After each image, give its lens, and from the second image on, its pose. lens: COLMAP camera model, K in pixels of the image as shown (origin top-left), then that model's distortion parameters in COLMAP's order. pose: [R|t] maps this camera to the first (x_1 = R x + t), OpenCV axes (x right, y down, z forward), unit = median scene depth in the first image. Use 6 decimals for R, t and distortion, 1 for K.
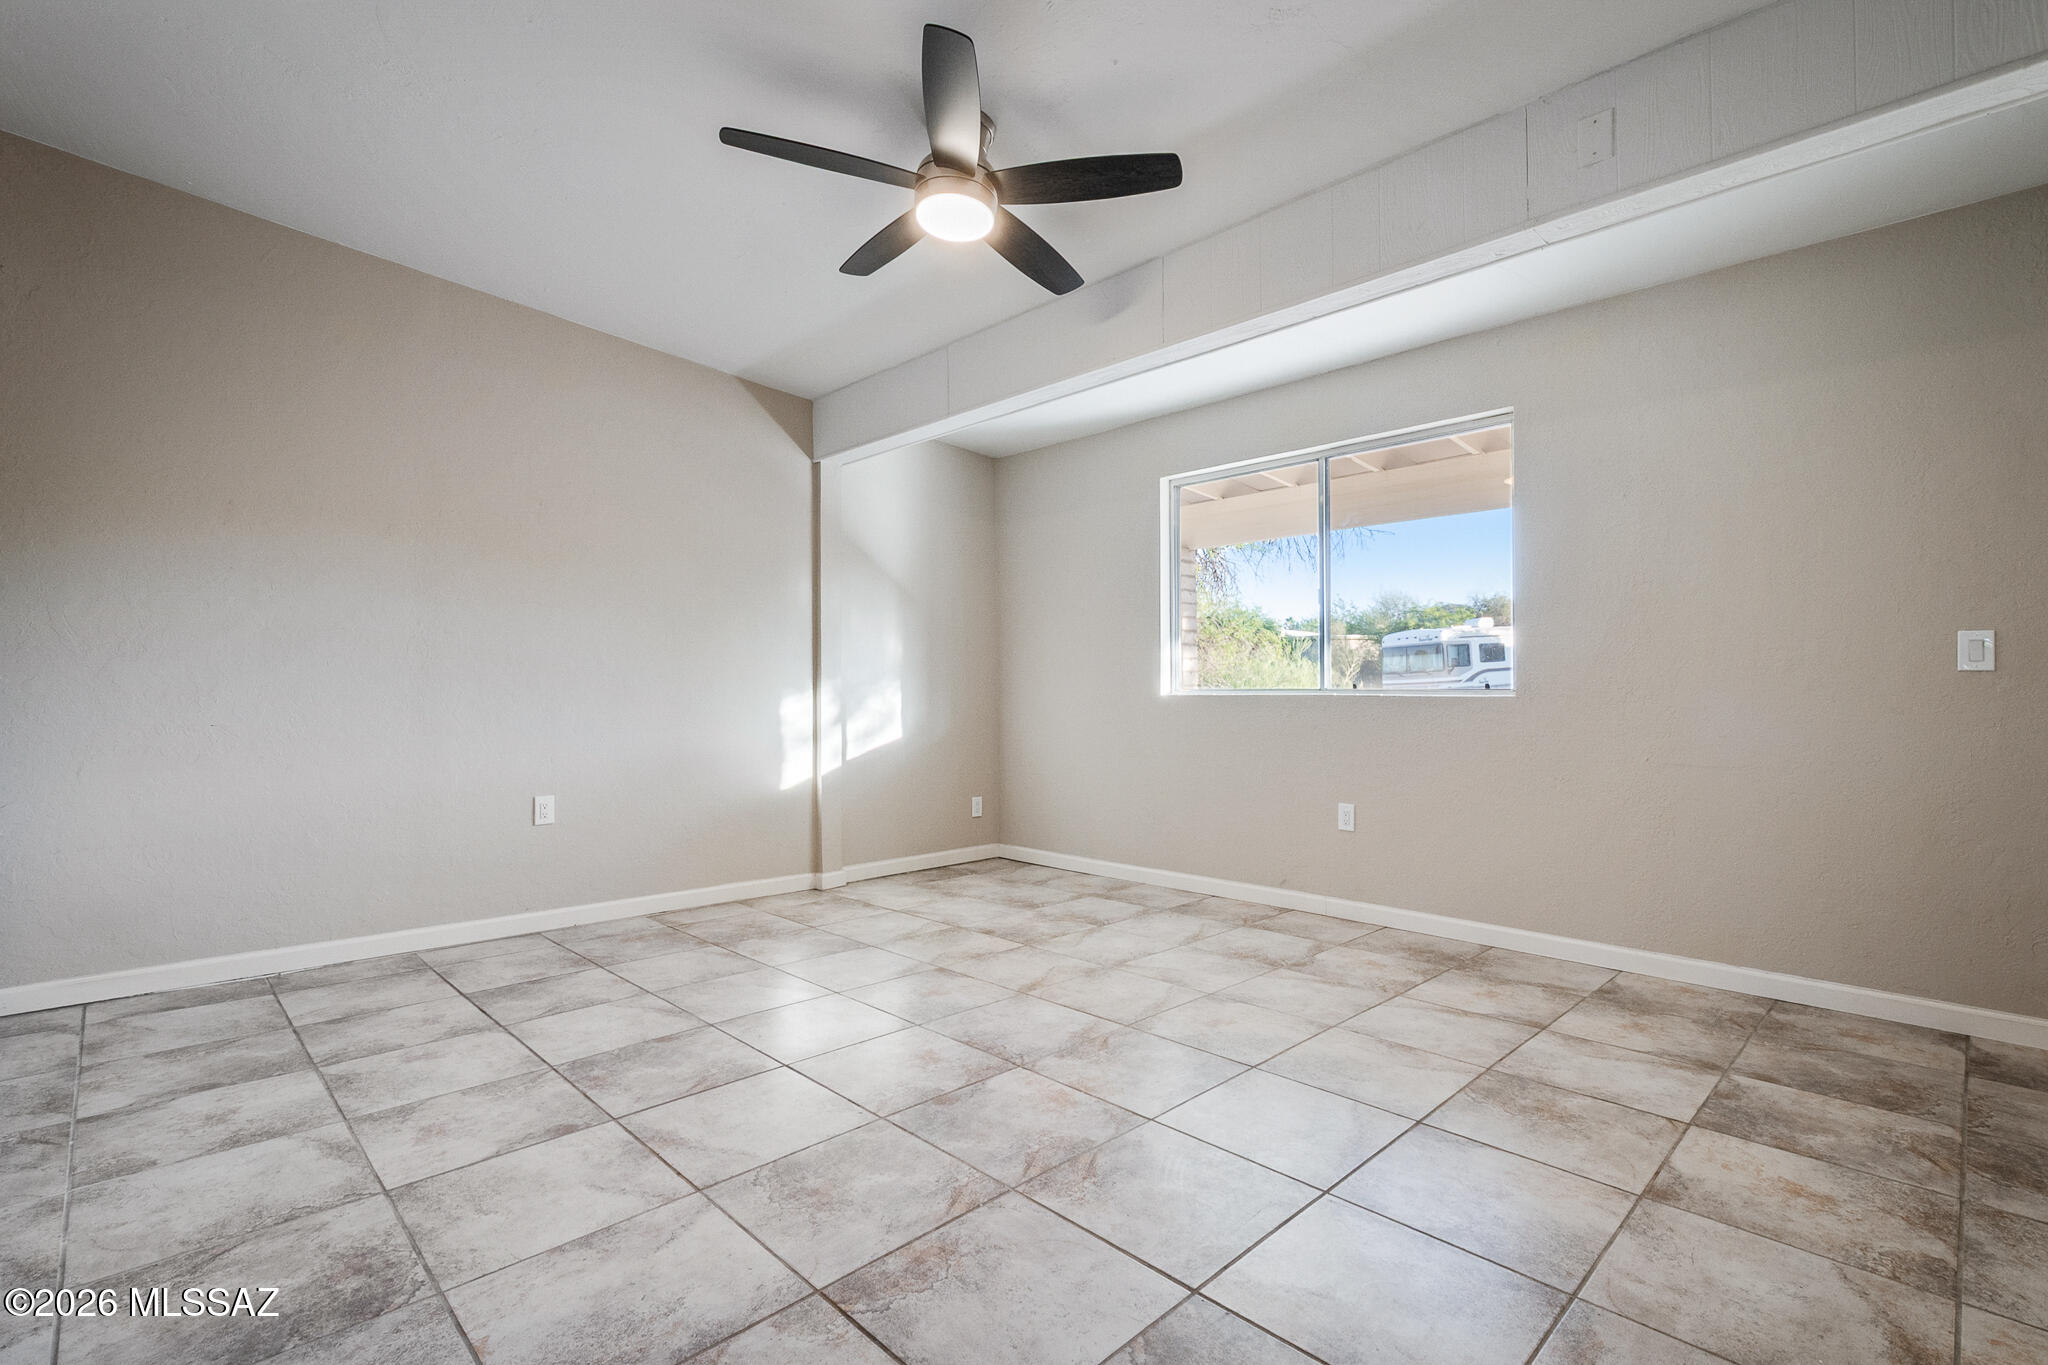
lens RADIAL K [[915.9, 0, 1033.7], [0, 915.9, 690.7], [0, 0, 1]] dist [0.005806, -0.000090]
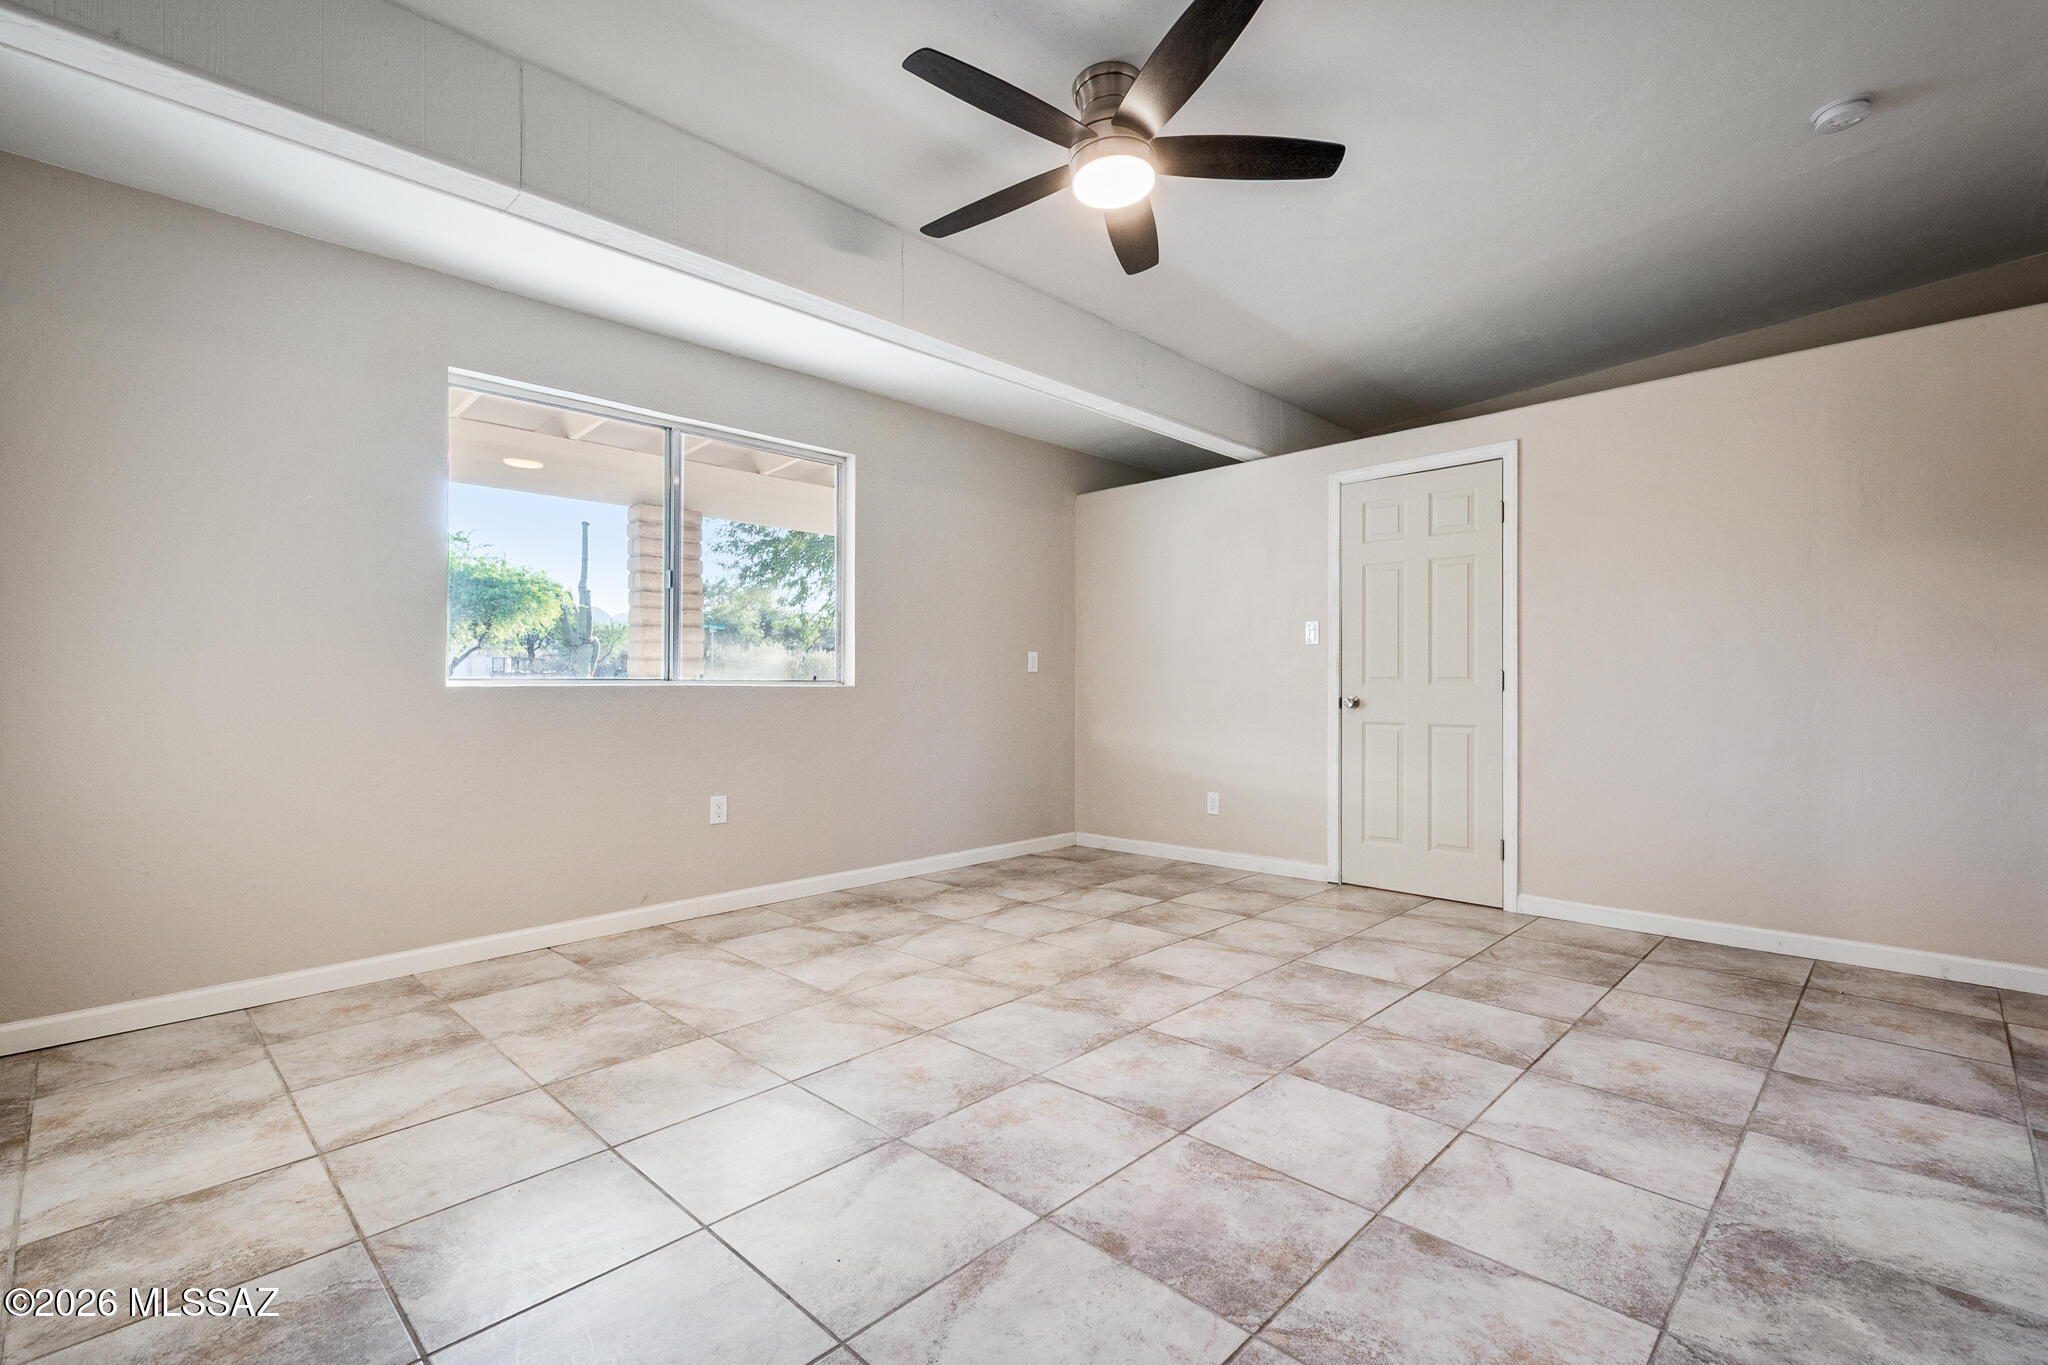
lens RADIAL K [[915.9, 0, 1033.7], [0, 915.9, 690.7], [0, 0, 1]] dist [0.005806, -0.000090]
pose [[-0.010633, -0.006353, 0.999923, -1.074249], [-0.000283, 0.999980, 0.006350, 0.007255], [-0.999943, -0.000216, -0.010635, 1.126487]]
